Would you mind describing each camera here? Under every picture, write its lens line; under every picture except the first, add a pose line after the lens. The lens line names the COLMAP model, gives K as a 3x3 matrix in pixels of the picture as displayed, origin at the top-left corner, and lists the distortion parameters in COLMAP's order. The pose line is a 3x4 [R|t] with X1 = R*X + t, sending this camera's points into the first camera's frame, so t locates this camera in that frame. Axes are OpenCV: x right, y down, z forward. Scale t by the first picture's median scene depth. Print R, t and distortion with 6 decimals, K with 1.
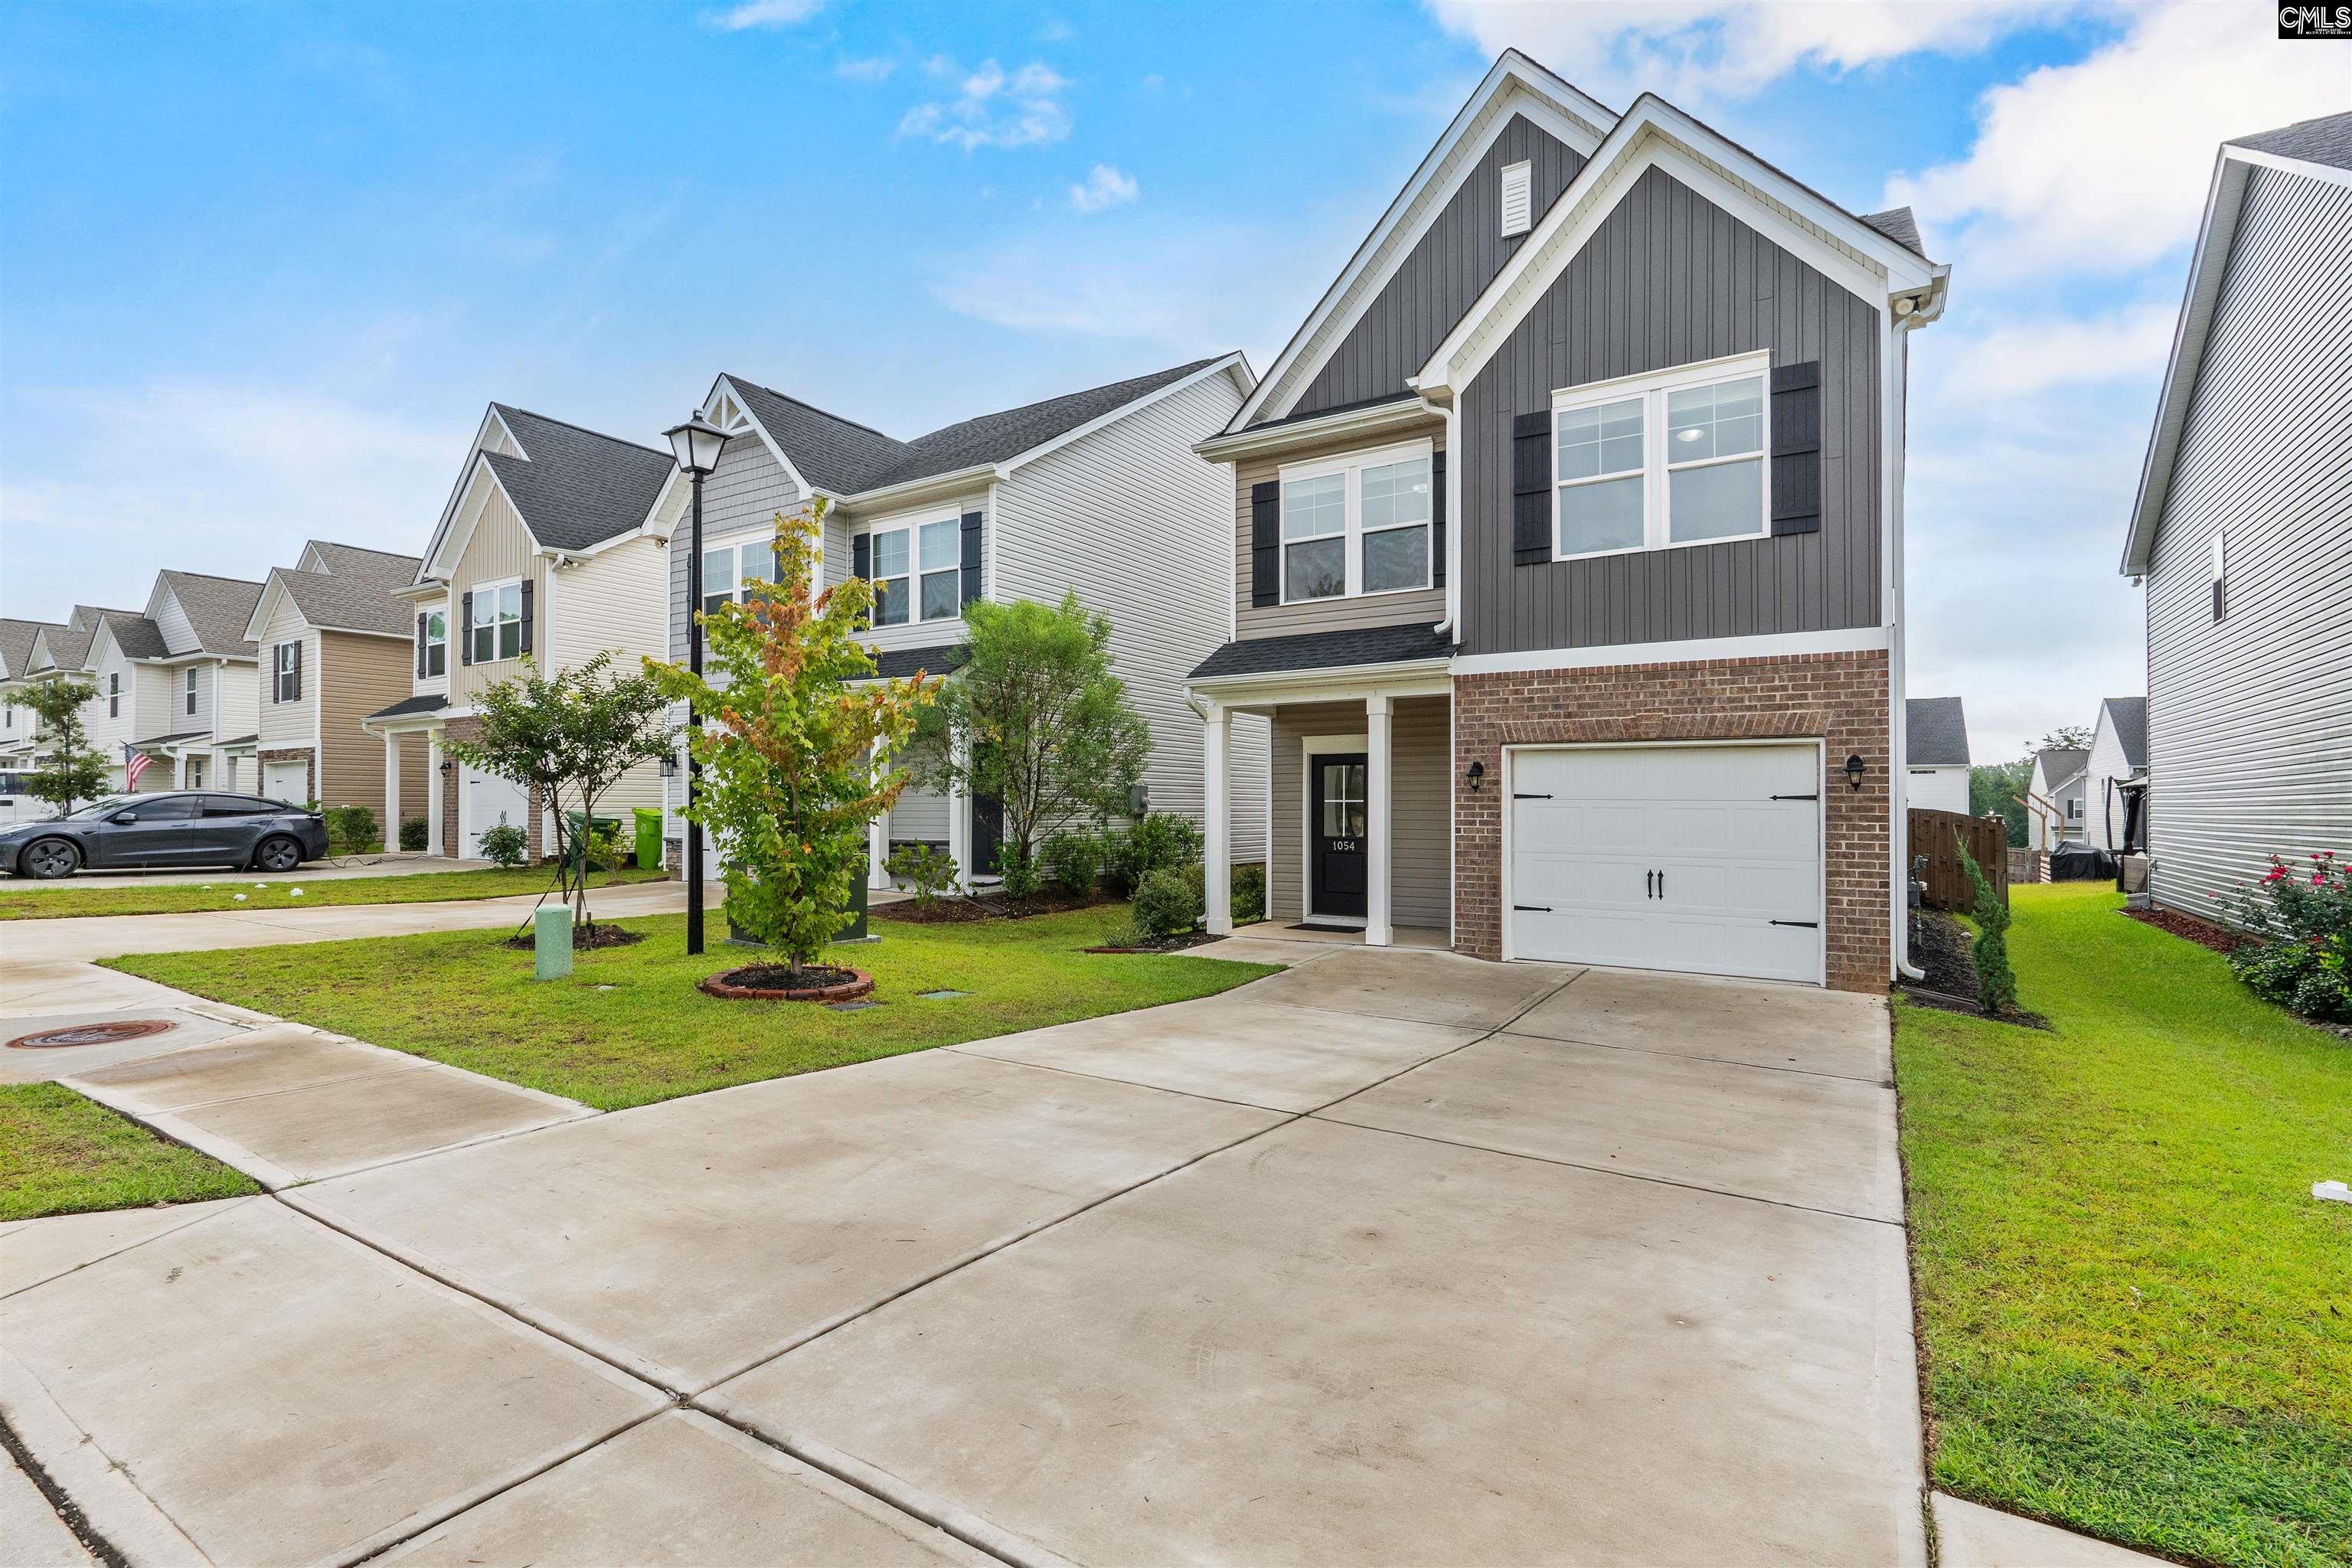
lens RADIAL K [[1101.9, 0, 1173.9], [0, 1101.9, 798.4], [0, 0, 1]] dist [0.001480, -0.000160]
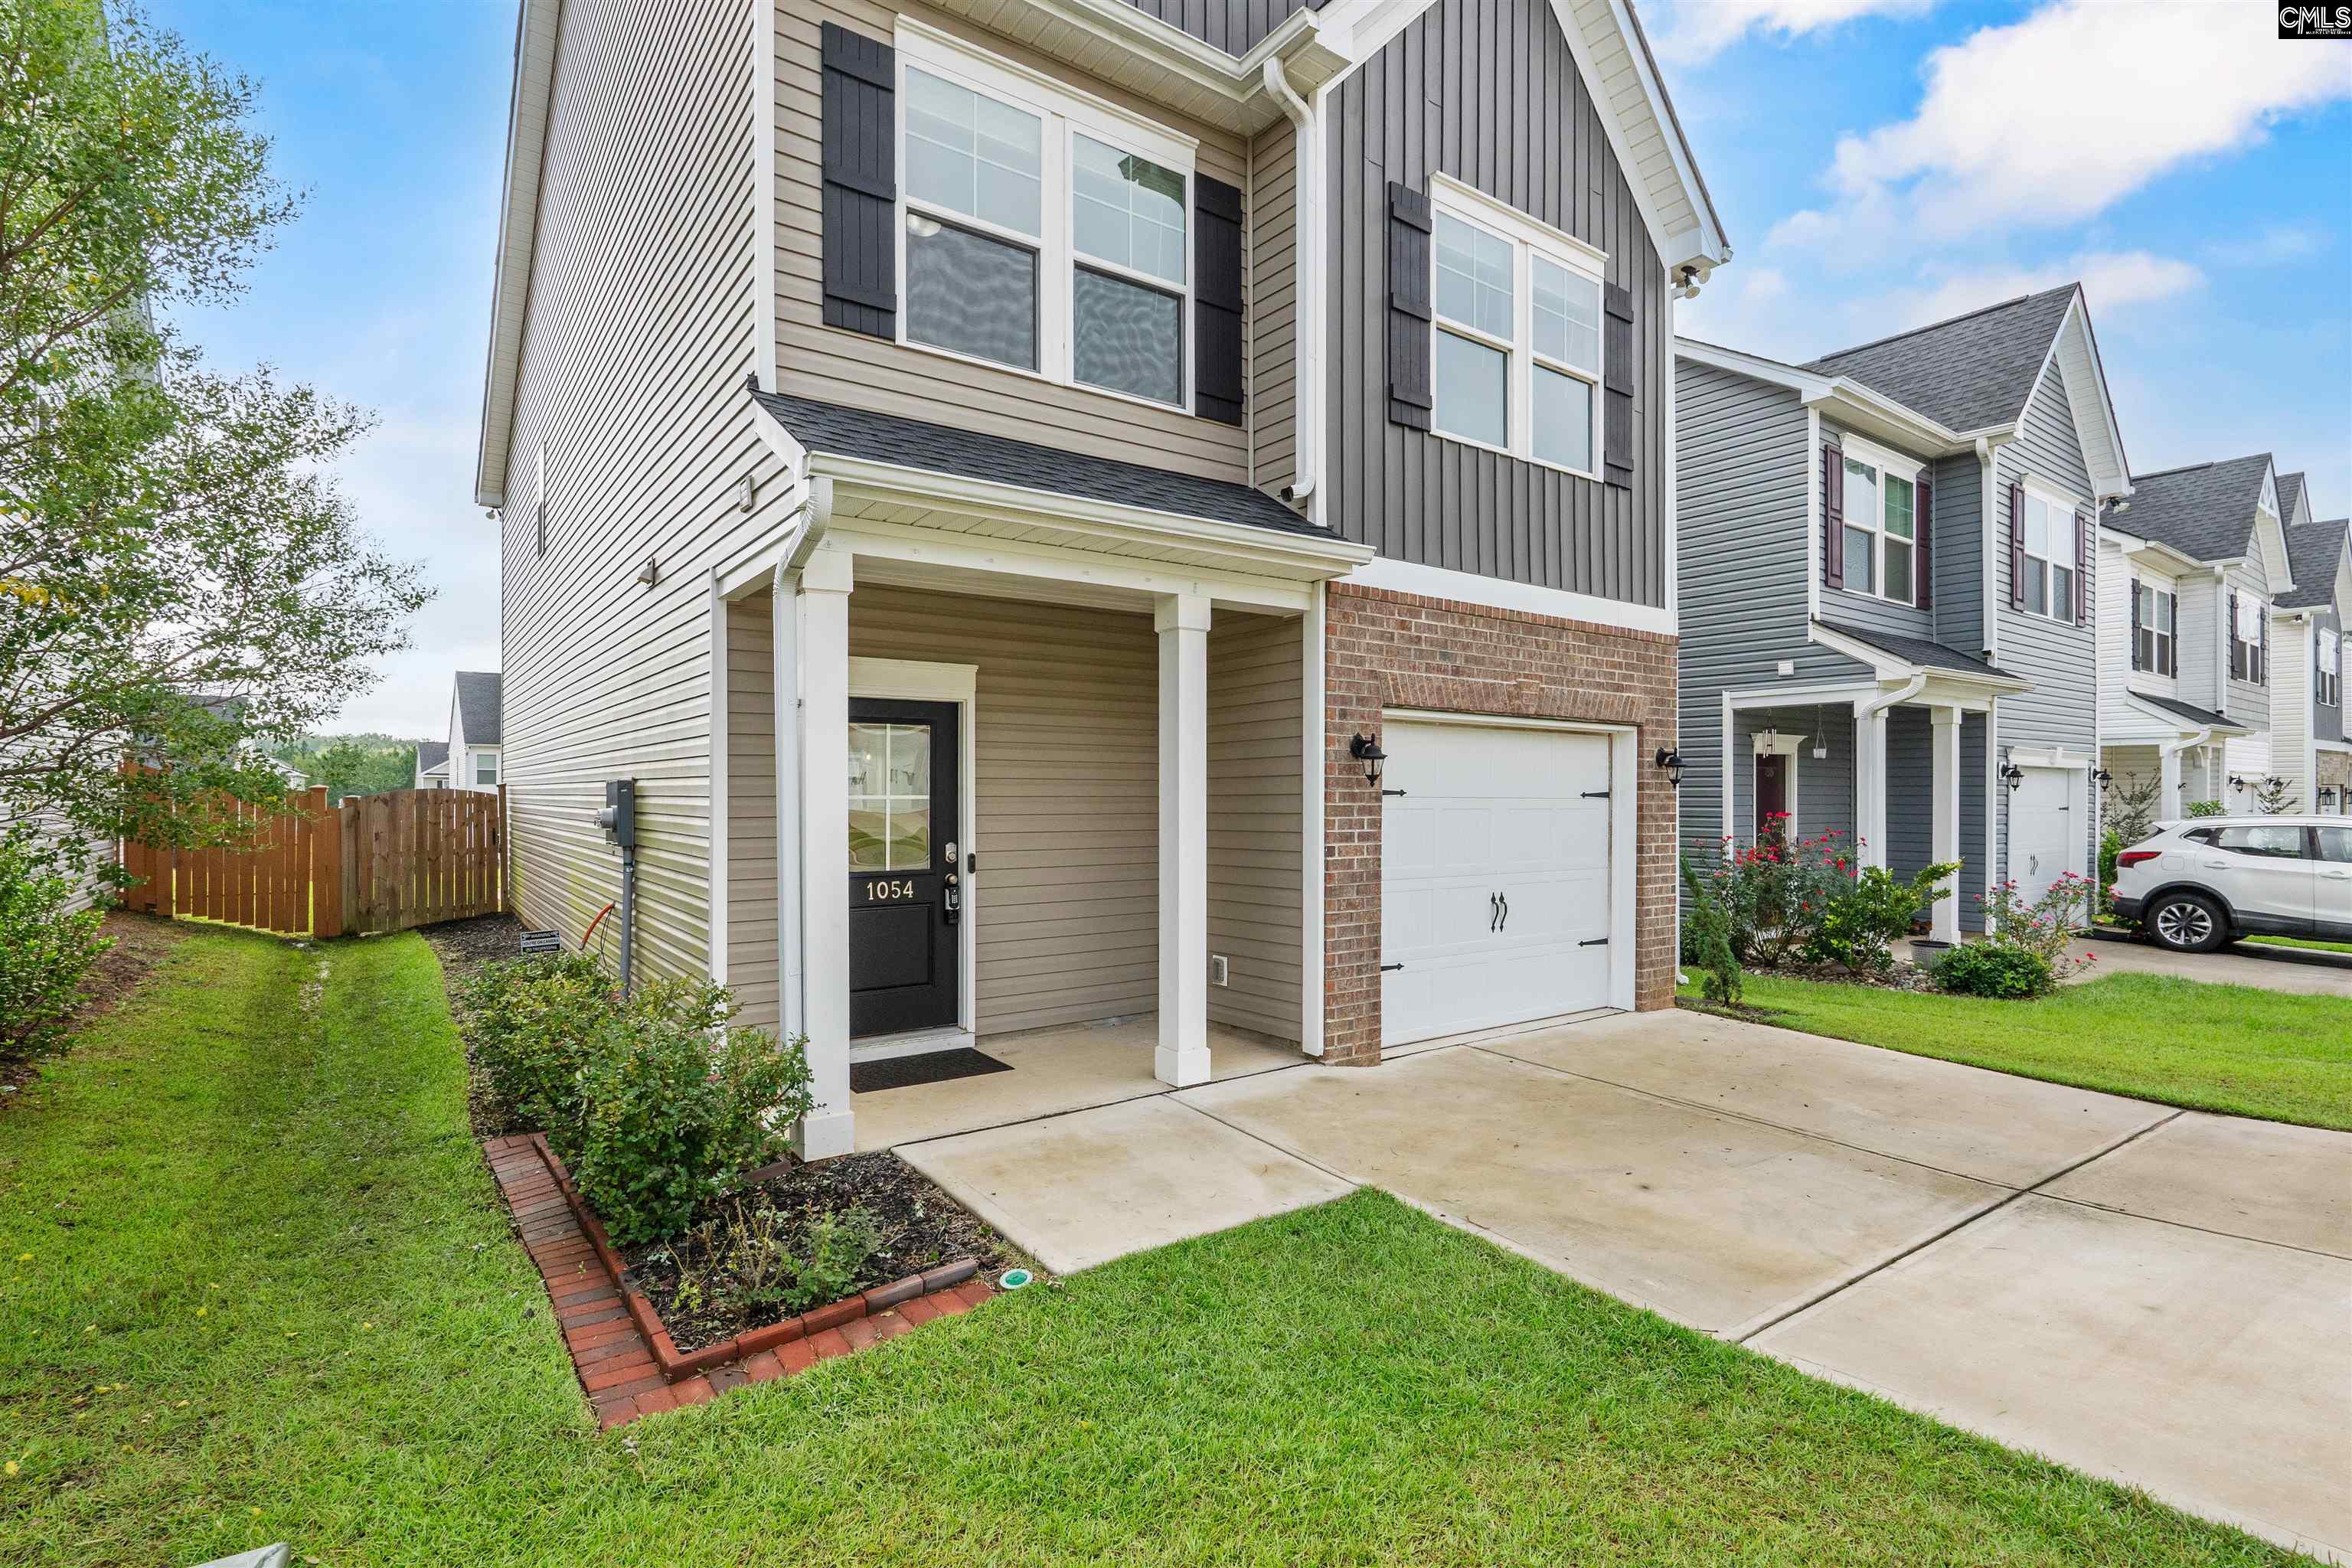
lens RADIAL K [[1101.9, 0, 1174.4], [0, 1101.9, 782.1], [0, 0, 1]] dist [0.001480, -0.000160]
pose [[0.367636, 0.004521, 0.929959, -0.314265], [-0.008134, 0.999966, -0.001646, -0.005670], [-0.929934, -0.006959, 0.367660, 0.887957]]
